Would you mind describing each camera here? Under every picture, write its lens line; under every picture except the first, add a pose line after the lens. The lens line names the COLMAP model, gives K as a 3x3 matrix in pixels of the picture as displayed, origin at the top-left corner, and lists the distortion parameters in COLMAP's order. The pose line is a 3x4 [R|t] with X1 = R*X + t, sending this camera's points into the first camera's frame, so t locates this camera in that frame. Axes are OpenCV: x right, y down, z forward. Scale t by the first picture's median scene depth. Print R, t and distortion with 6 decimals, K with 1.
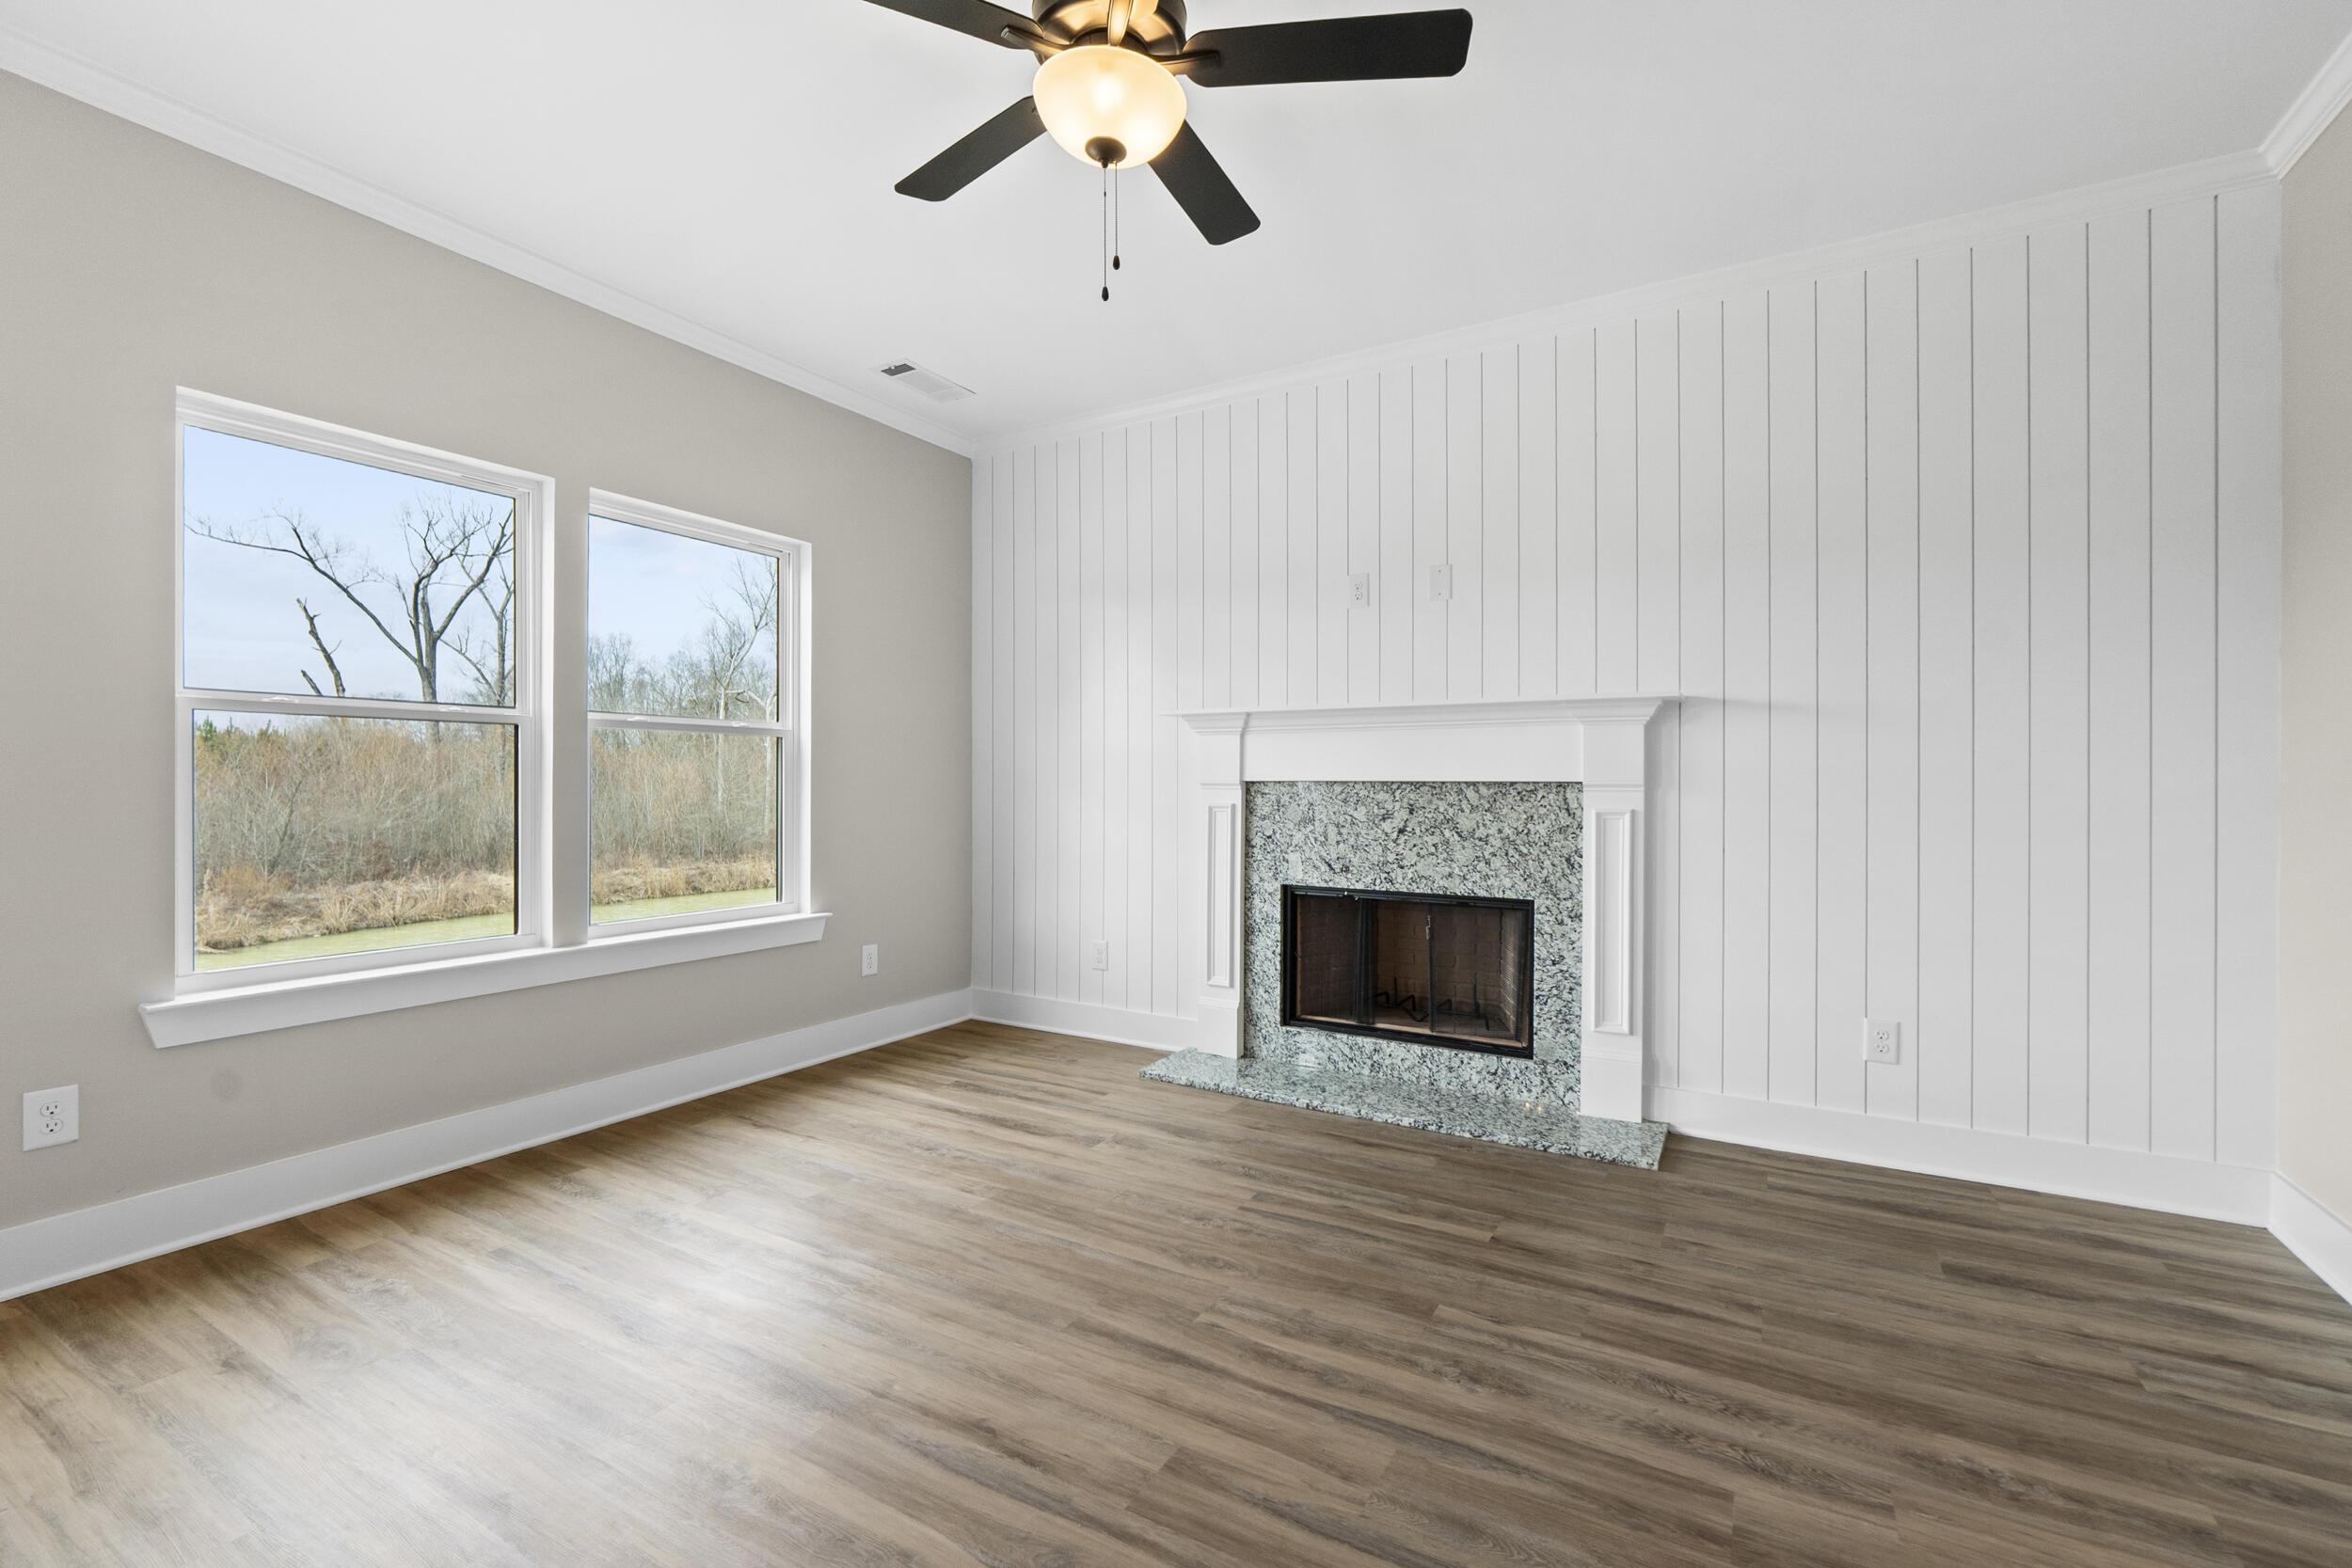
lens RADIAL K [[1010.2, 0, 1173.0], [0, 1010.2, 790.3], [0, 0, 1]] dist [-0.002025, -0.000251]
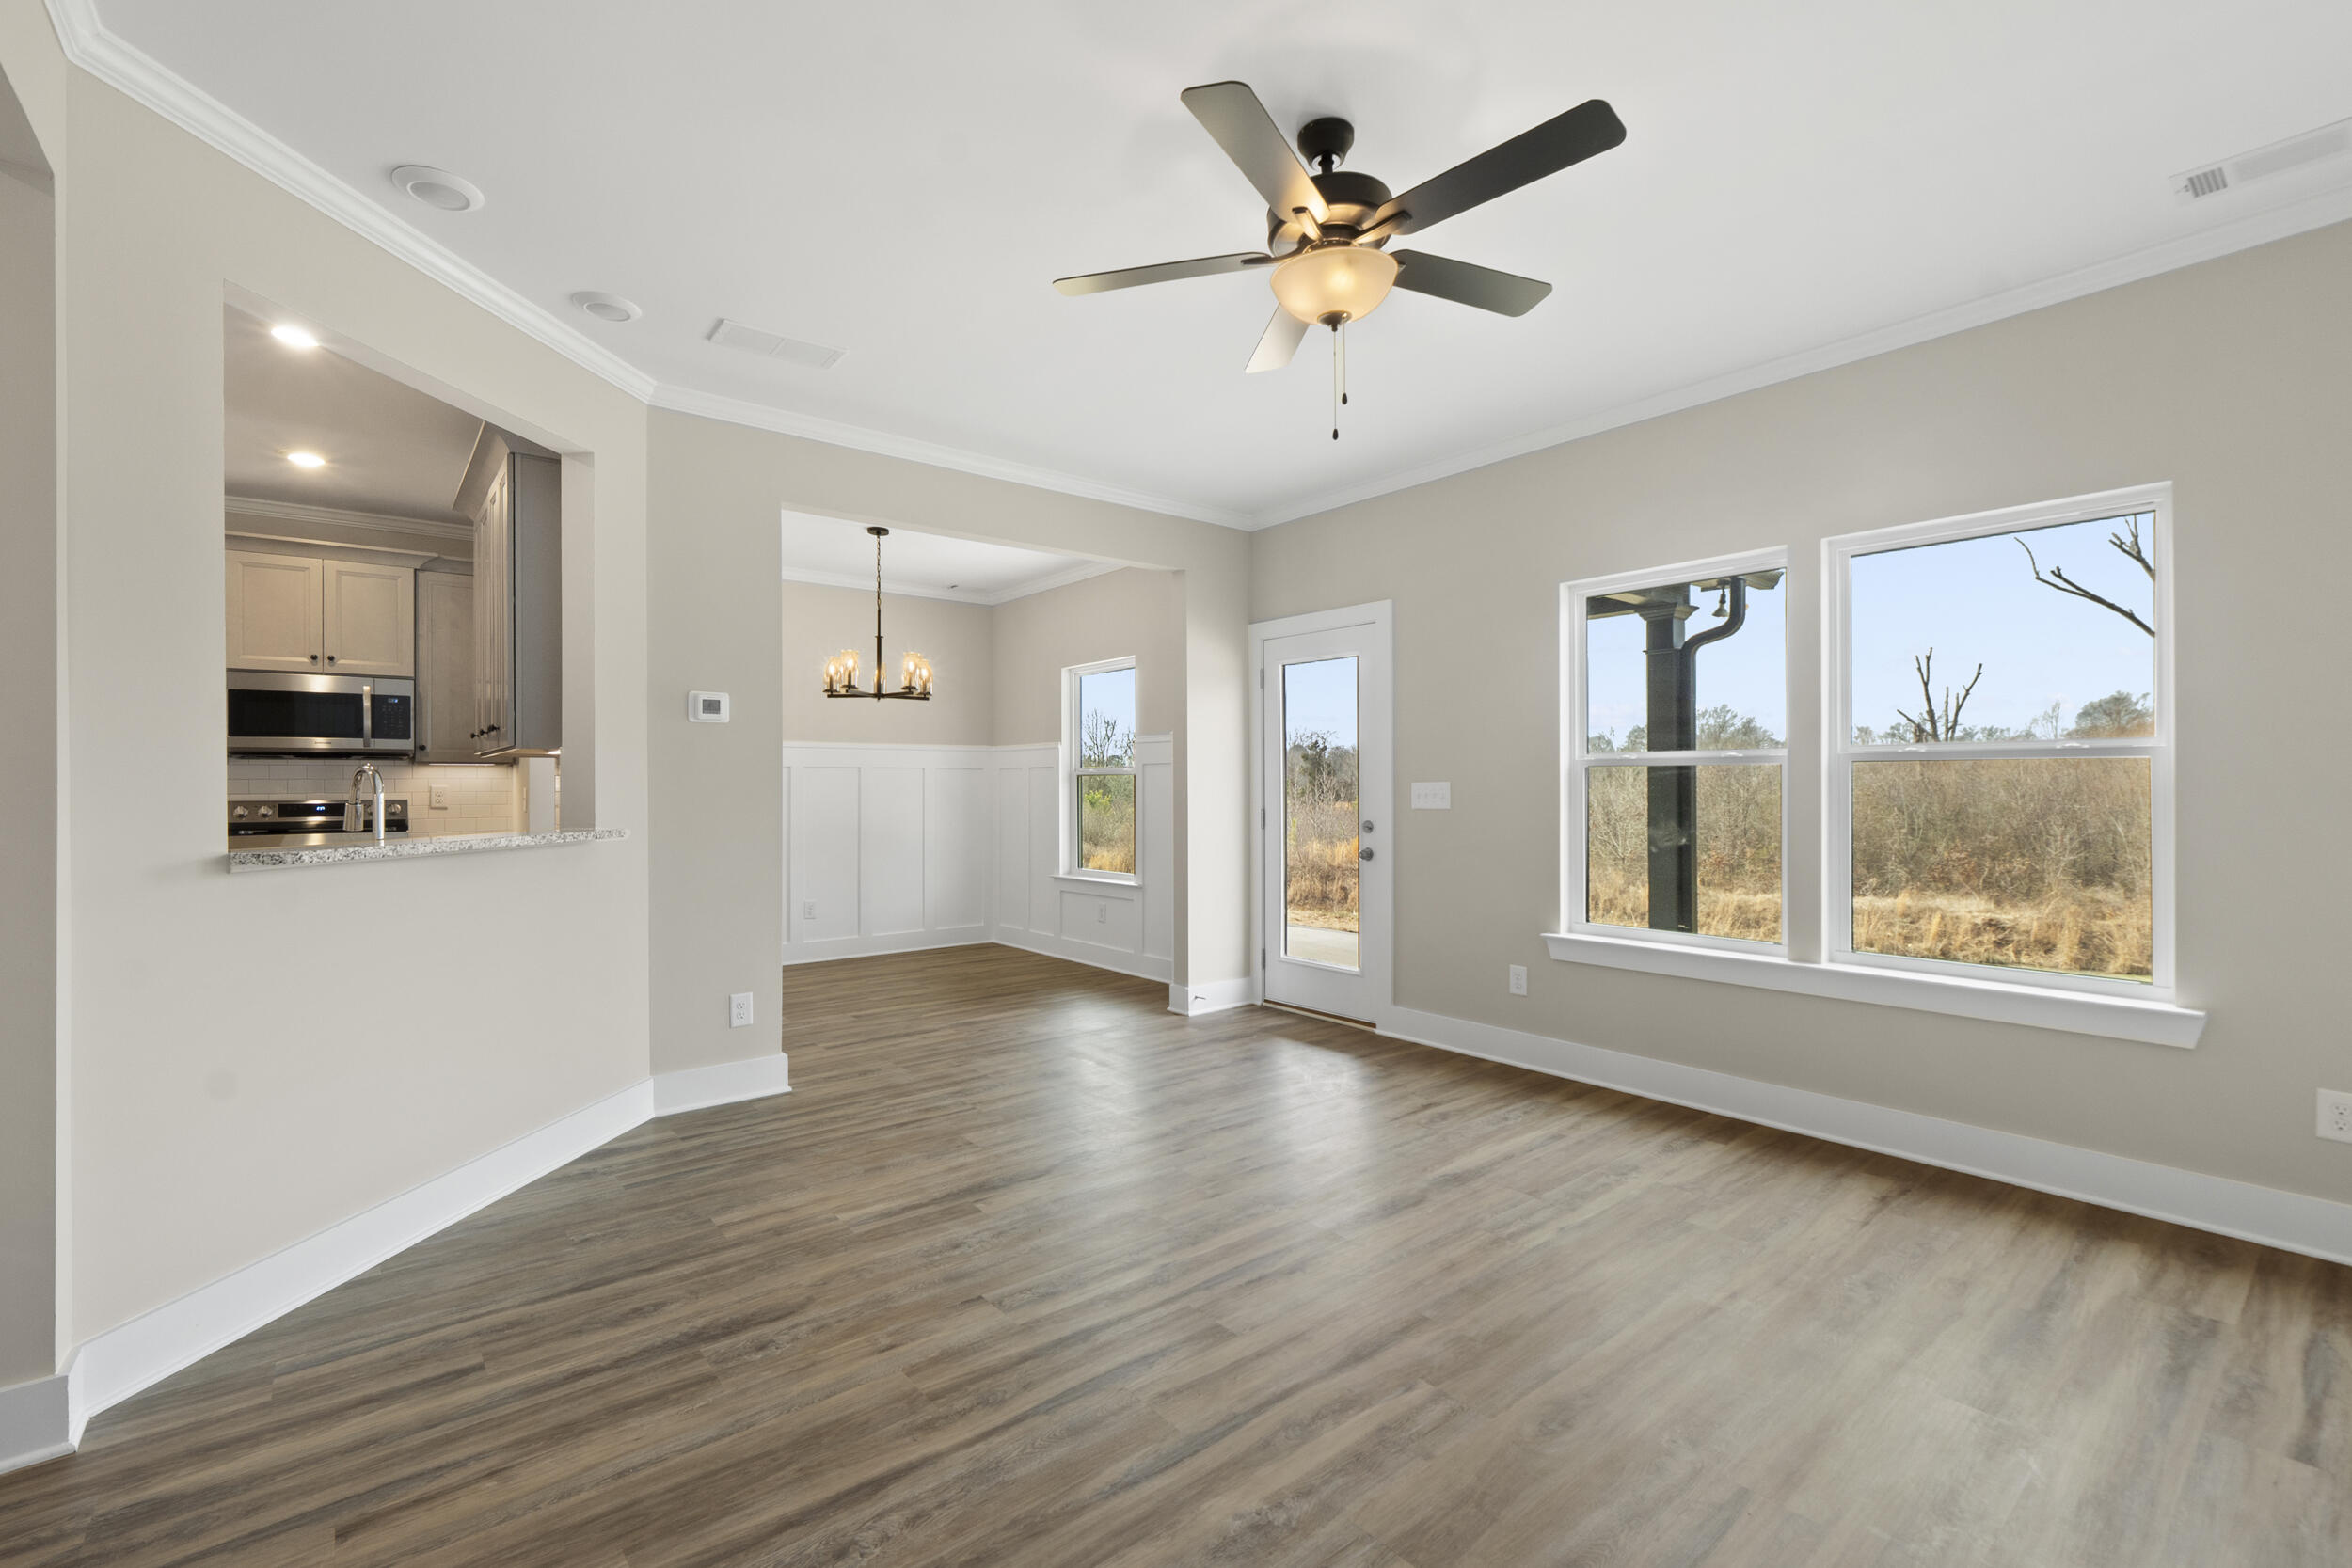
lens RADIAL K [[1019.2, 0, 1166.9], [0, 1019.2, 783.1], [0, 0, 1]] dist [-0.000923, 0.000096]
pose [[-0.348440, -0.003028, -0.937326, 0.623496], [-0.003509, 0.999992, -0.001926, -0.033998], [0.937324, 0.002618, -0.348448, 0.663377]]
